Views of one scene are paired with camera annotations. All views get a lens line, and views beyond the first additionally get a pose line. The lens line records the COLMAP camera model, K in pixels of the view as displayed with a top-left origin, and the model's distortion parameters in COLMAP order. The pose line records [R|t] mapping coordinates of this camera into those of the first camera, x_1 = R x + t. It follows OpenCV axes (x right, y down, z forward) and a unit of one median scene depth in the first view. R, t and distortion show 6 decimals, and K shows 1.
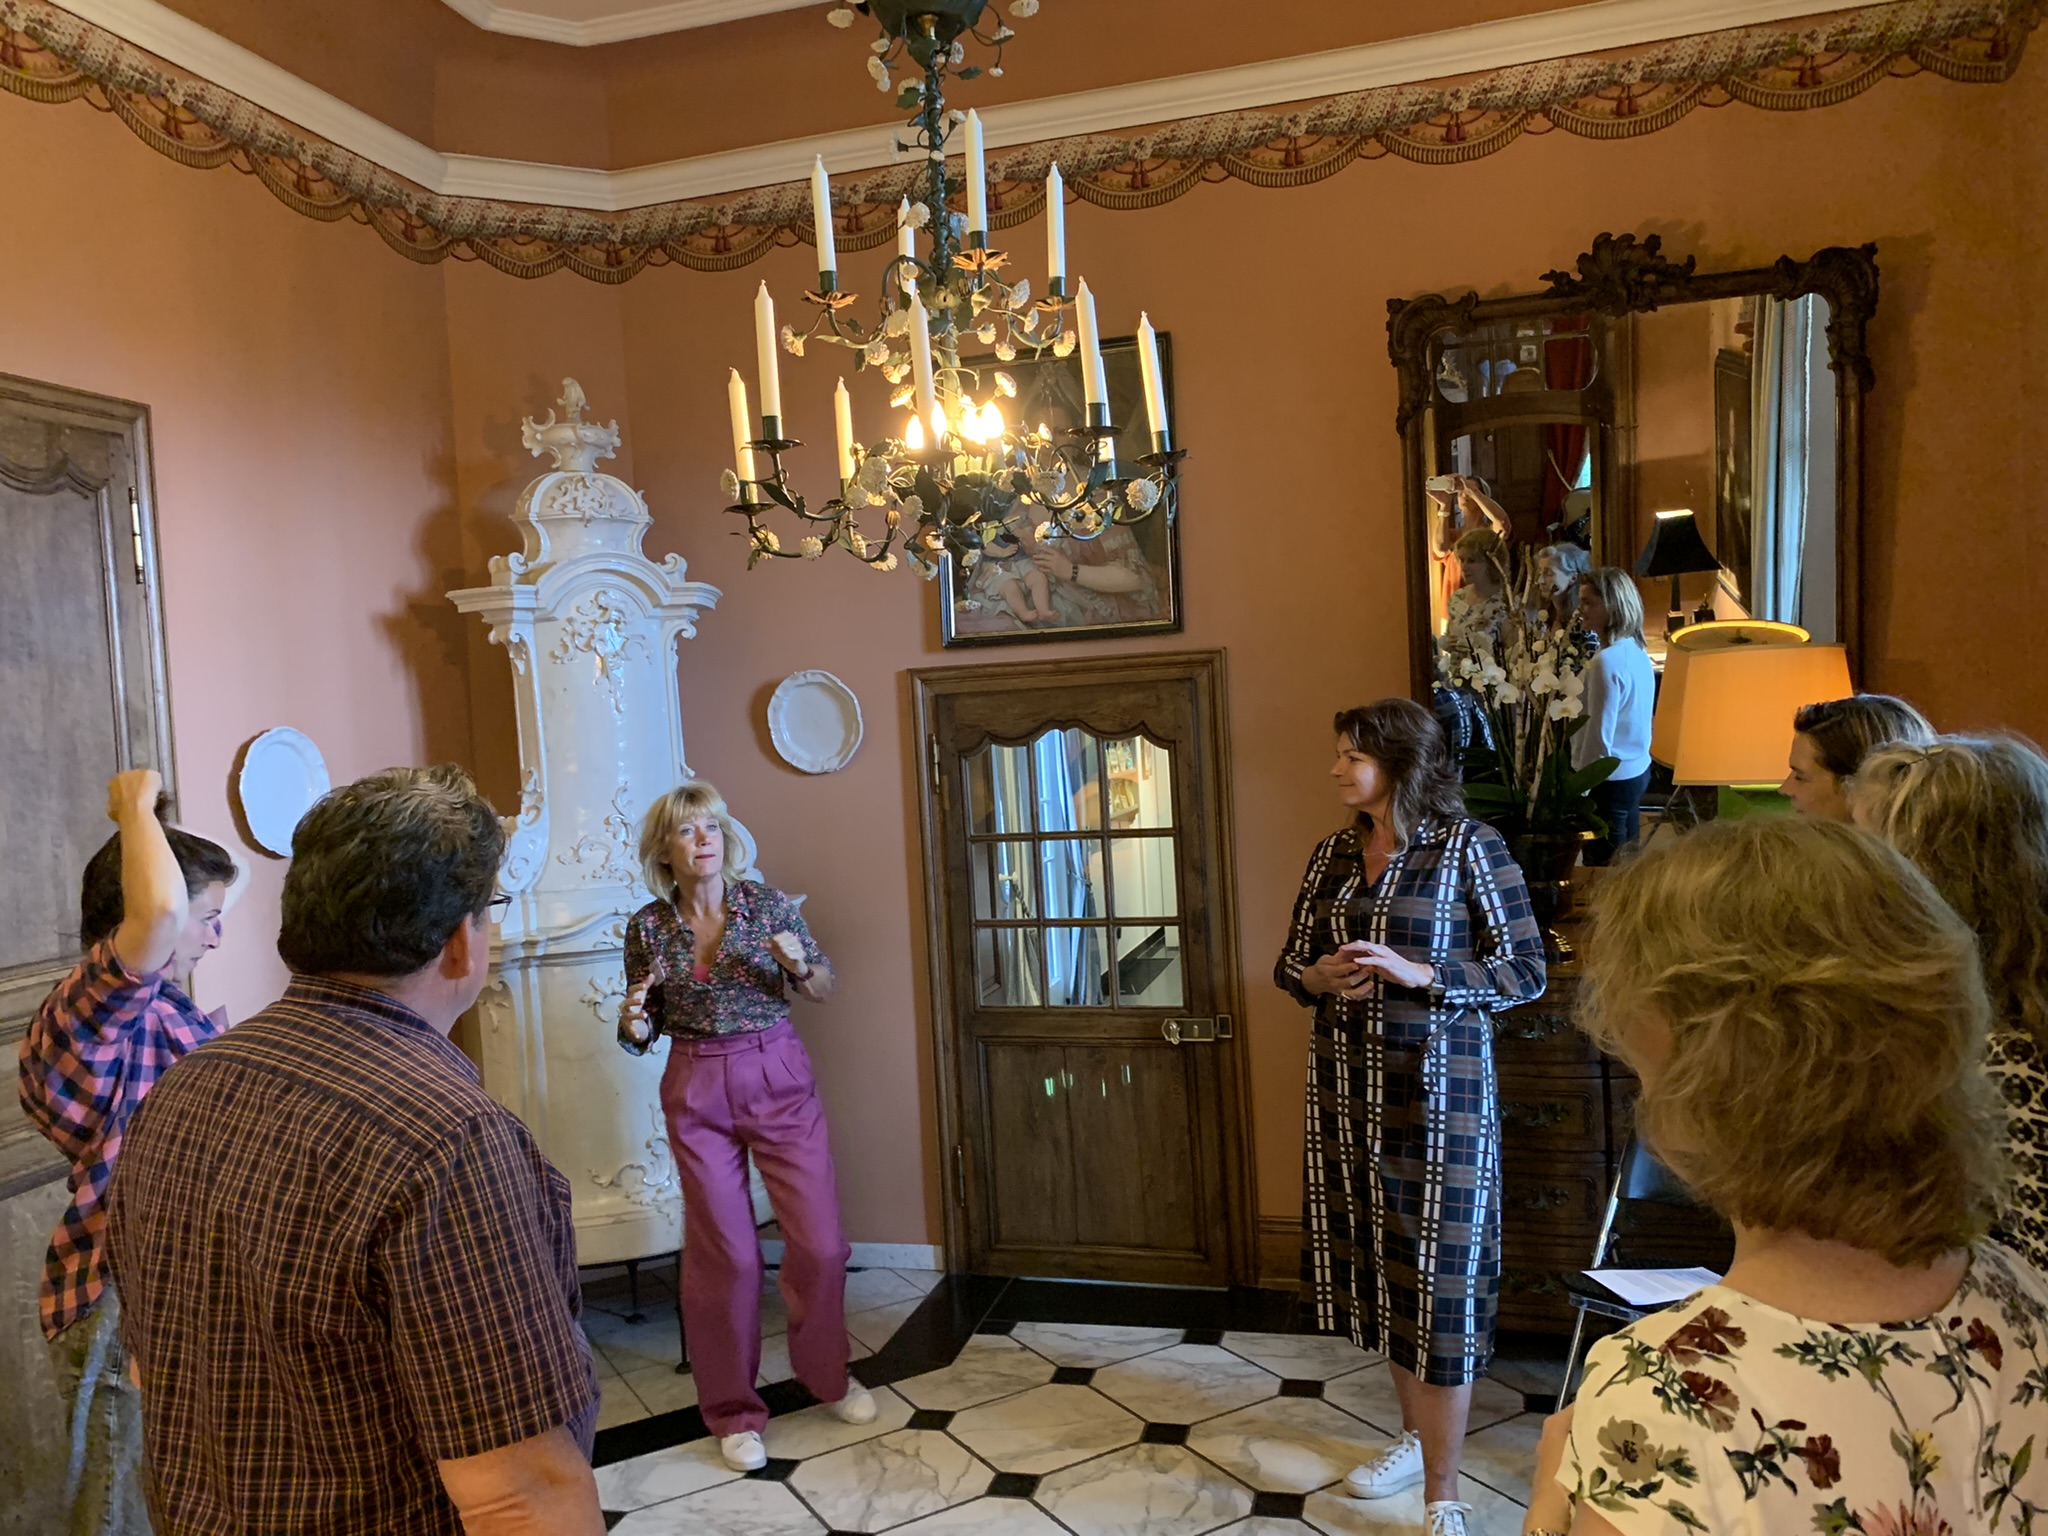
lens RADIAL K [[1557.7, 0, 1037.5], [0, 1557.7, 752.1], [0, 0, 1]] dist [0.016049, -0.003835]
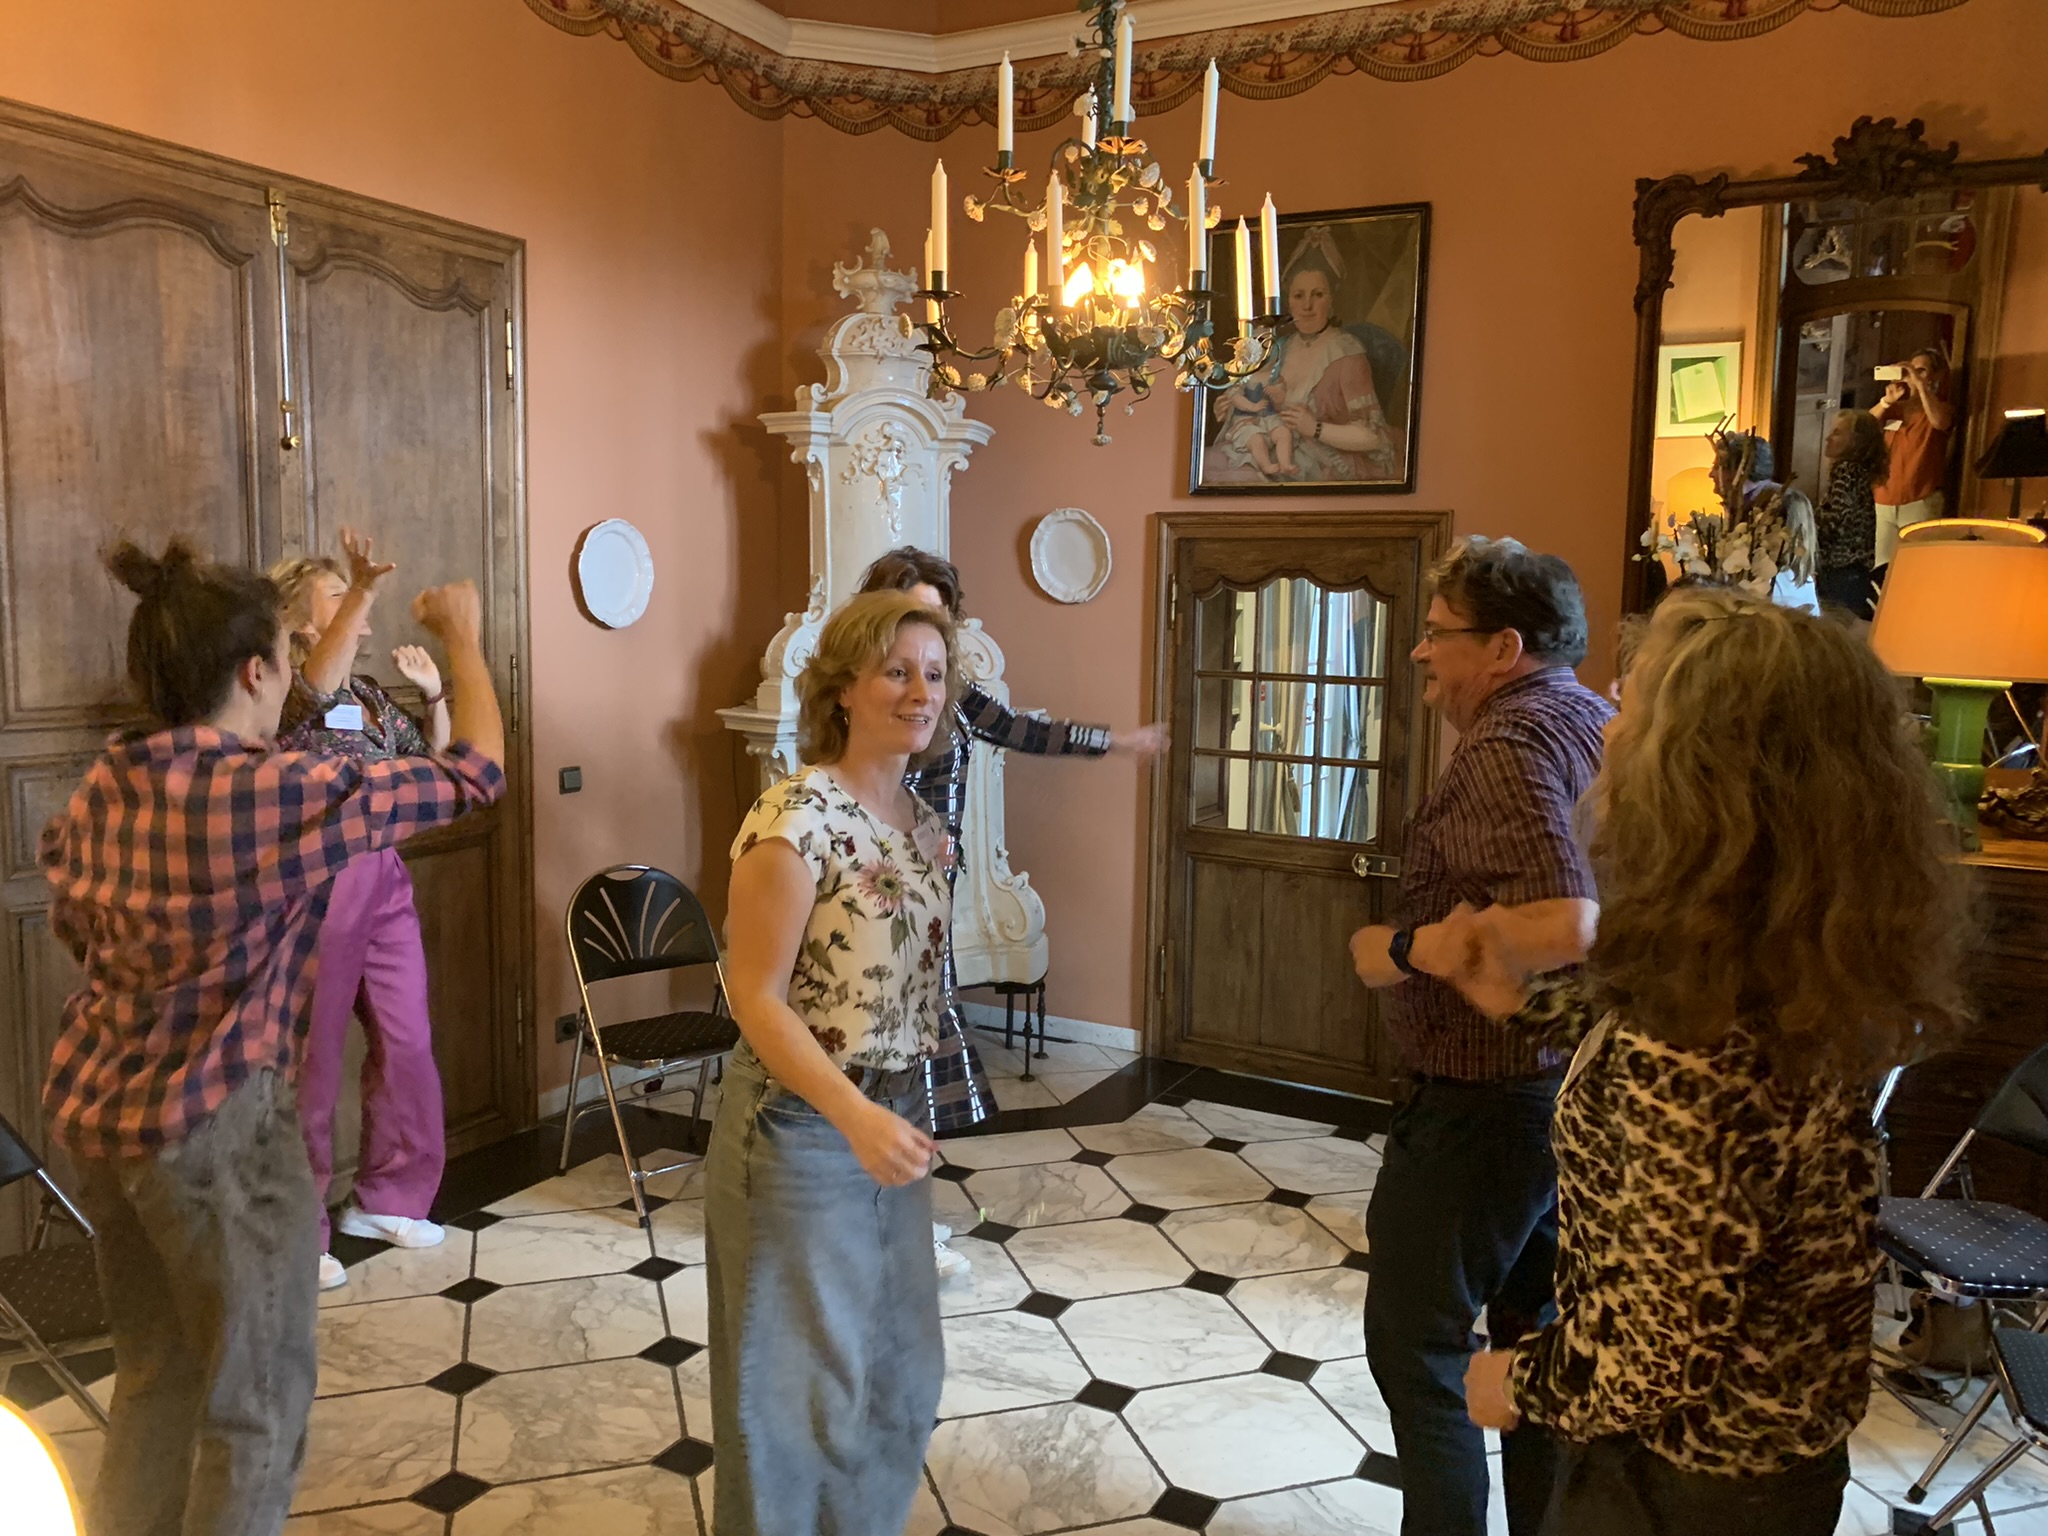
lens RADIAL K [[1553.9, 0, 1071.9], [0, 1553.9, 727.6], [0, 0, 1]] dist [0.013712, -0.003060]
pose [[0.977071, 0.096628, -0.189725, 0.085241], [-0.082740, 0.993369, 0.079824, 0.015974], [0.196180, -0.062296, 0.978587, -0.089536]]
